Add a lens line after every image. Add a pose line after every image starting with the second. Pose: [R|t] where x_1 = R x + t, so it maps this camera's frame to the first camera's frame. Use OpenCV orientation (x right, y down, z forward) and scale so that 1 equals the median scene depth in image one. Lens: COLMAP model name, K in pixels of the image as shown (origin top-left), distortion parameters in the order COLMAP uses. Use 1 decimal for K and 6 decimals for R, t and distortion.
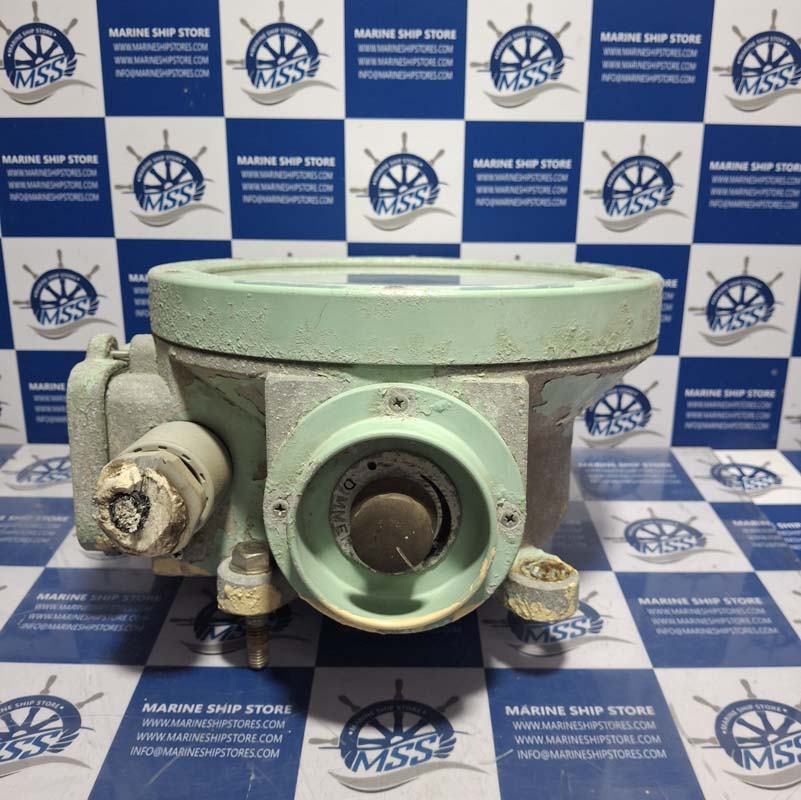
lens RADIAL K [[790.8, 0, 403.0], [0, 790.8, 412.7], [0, 0, 1]] dist [0.129706, -0.369301]
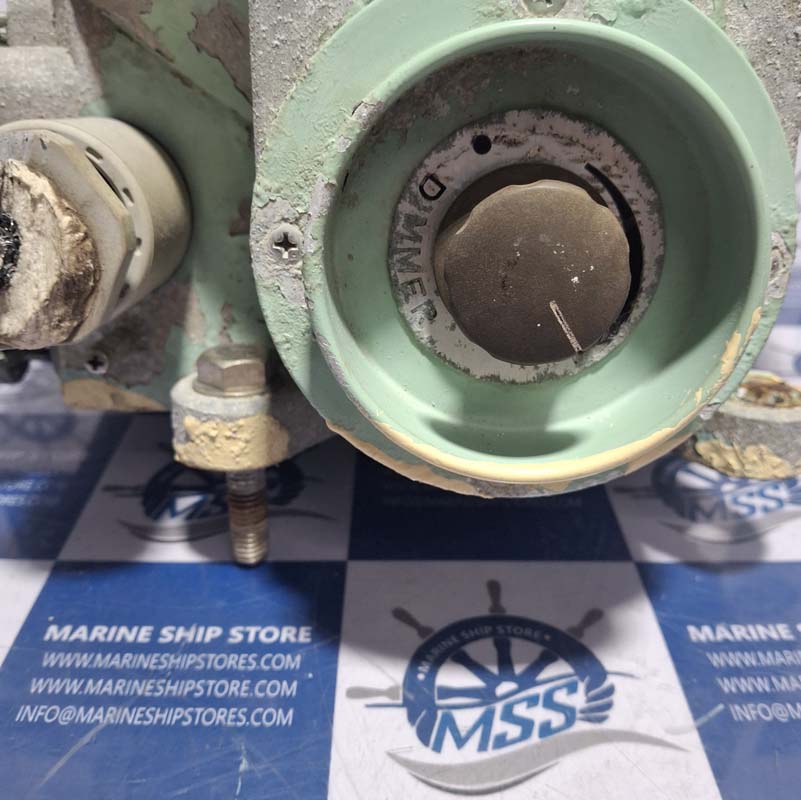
lens RADIAL K [[790.8, 0, 403.0], [0, 790.8, 412.7], [0, 0, 1]] dist [0.129706, -0.369301]
pose [[0.999886, -0.002674, 0.014852, -0.085652], [0.000884, 0.992865, 0.119240, 0.154786], [-0.015065, -0.119214, 0.992754, 0.476371]]
